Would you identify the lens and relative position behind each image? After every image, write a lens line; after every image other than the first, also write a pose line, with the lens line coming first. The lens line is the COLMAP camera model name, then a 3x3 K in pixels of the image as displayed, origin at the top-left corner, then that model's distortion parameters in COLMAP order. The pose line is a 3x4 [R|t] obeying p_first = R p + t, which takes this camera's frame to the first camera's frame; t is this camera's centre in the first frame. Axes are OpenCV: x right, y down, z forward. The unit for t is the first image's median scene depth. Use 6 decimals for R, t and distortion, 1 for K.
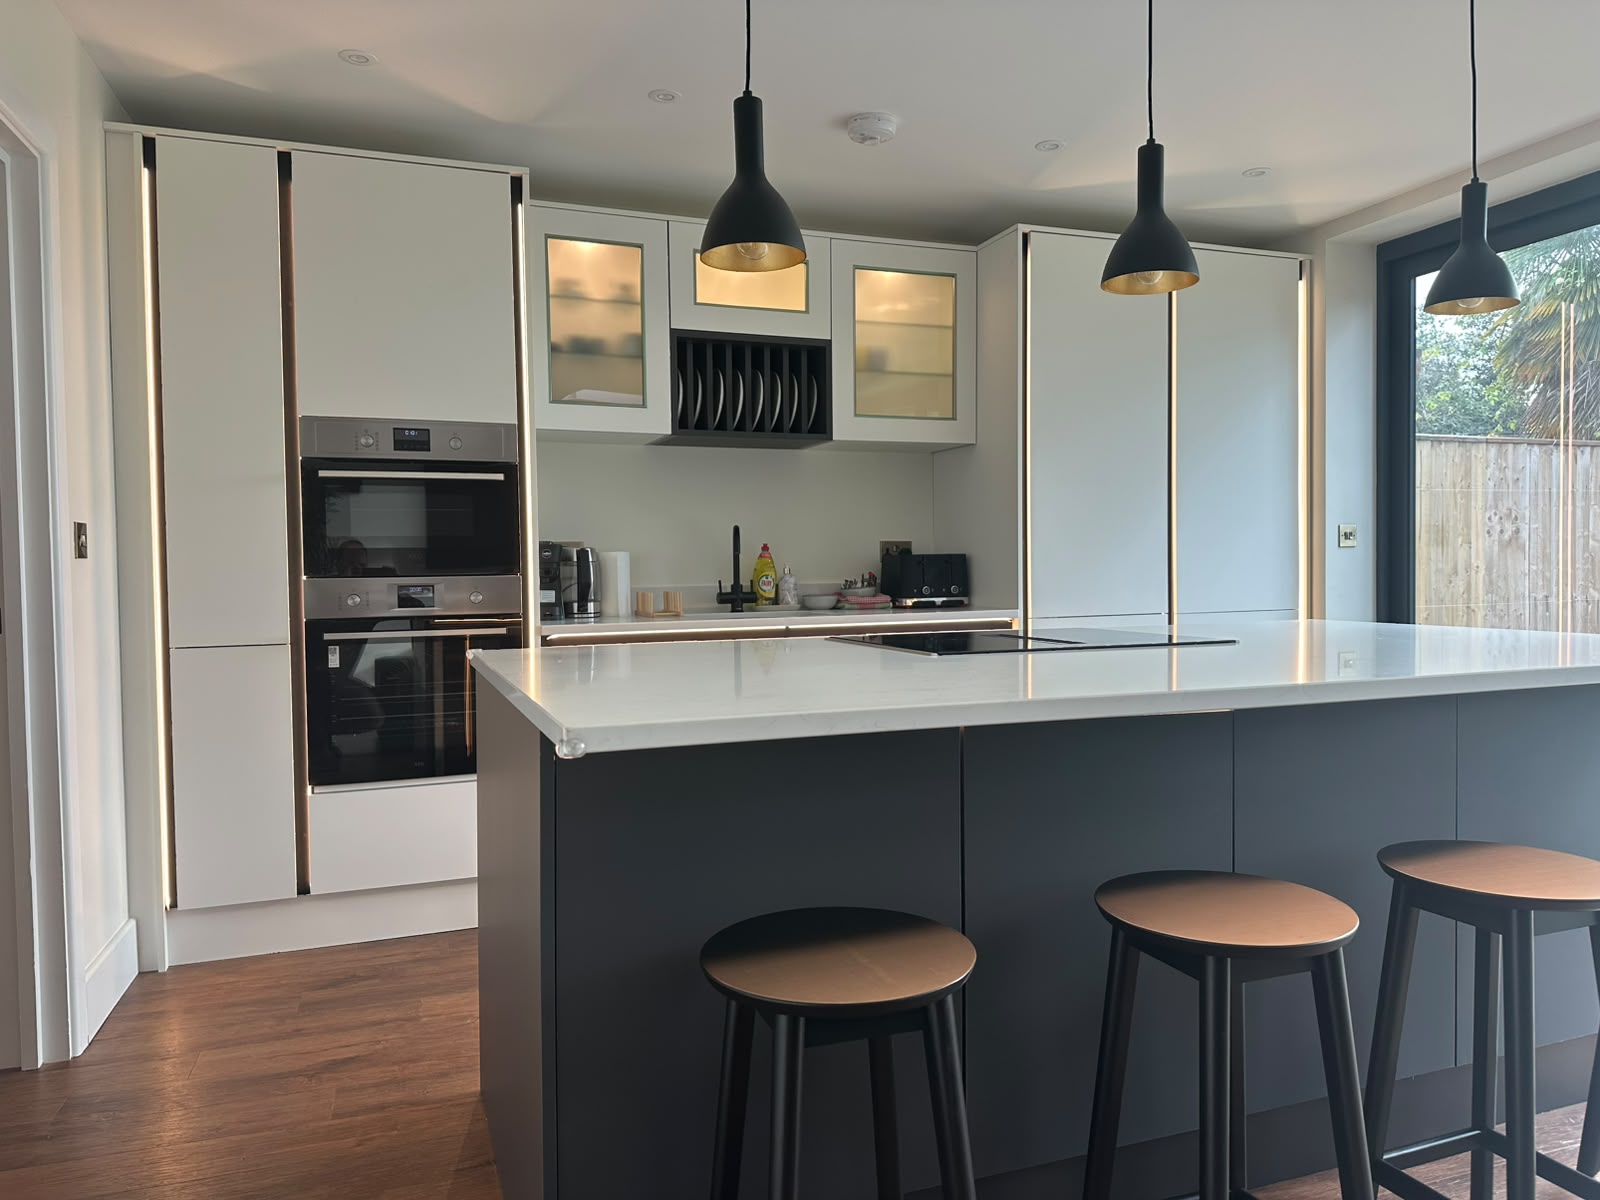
lens RADIAL K [[1145.4, 0, 791.1], [0, 1145.4, 590.0], [0, 0, 1]] dist [0.065238, -0.066800]
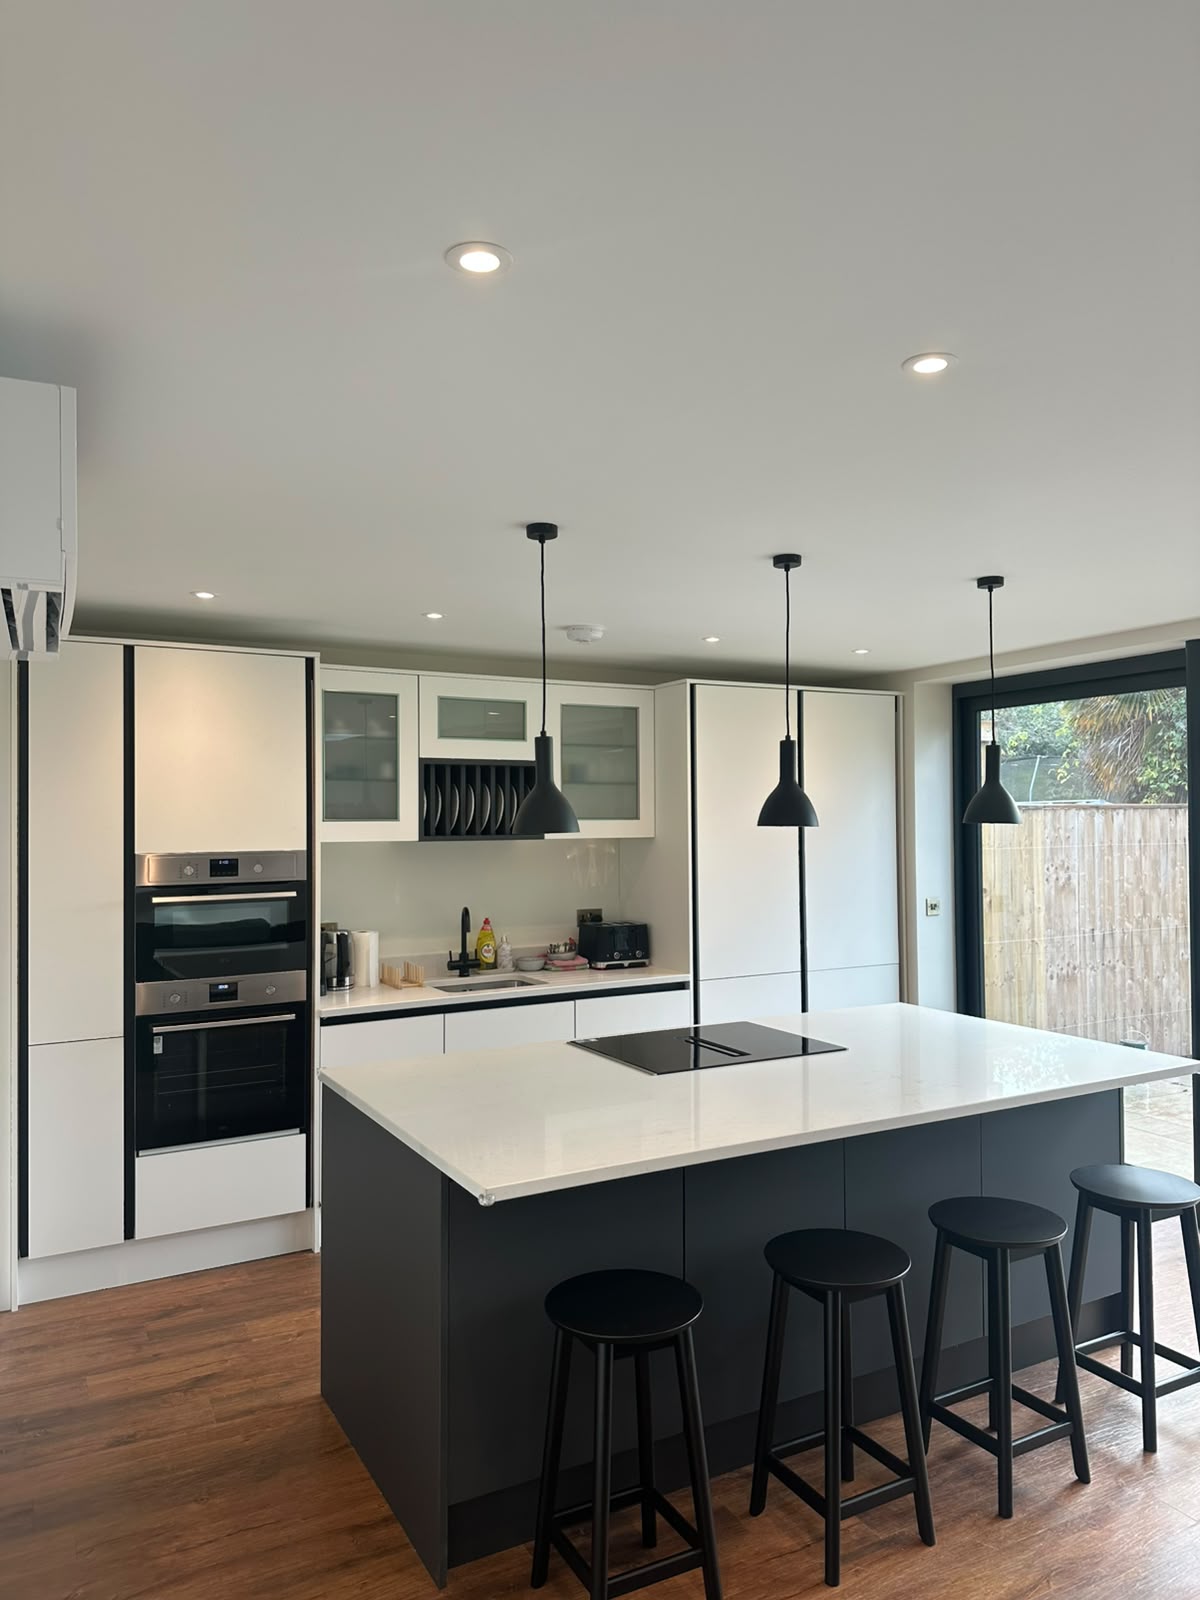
lens RADIAL K [[1145.4, 0, 599.9], [0, 1145.4, 803.9], [0, 0, 1]] dist [0.065238, -0.066800]
pose [[0.989885, 0.005575, 0.141760, -0.083900], [-0.000039, 0.999238, -0.039021, -0.125053], [-0.141870, 0.038621, 0.989132, -0.254754]]
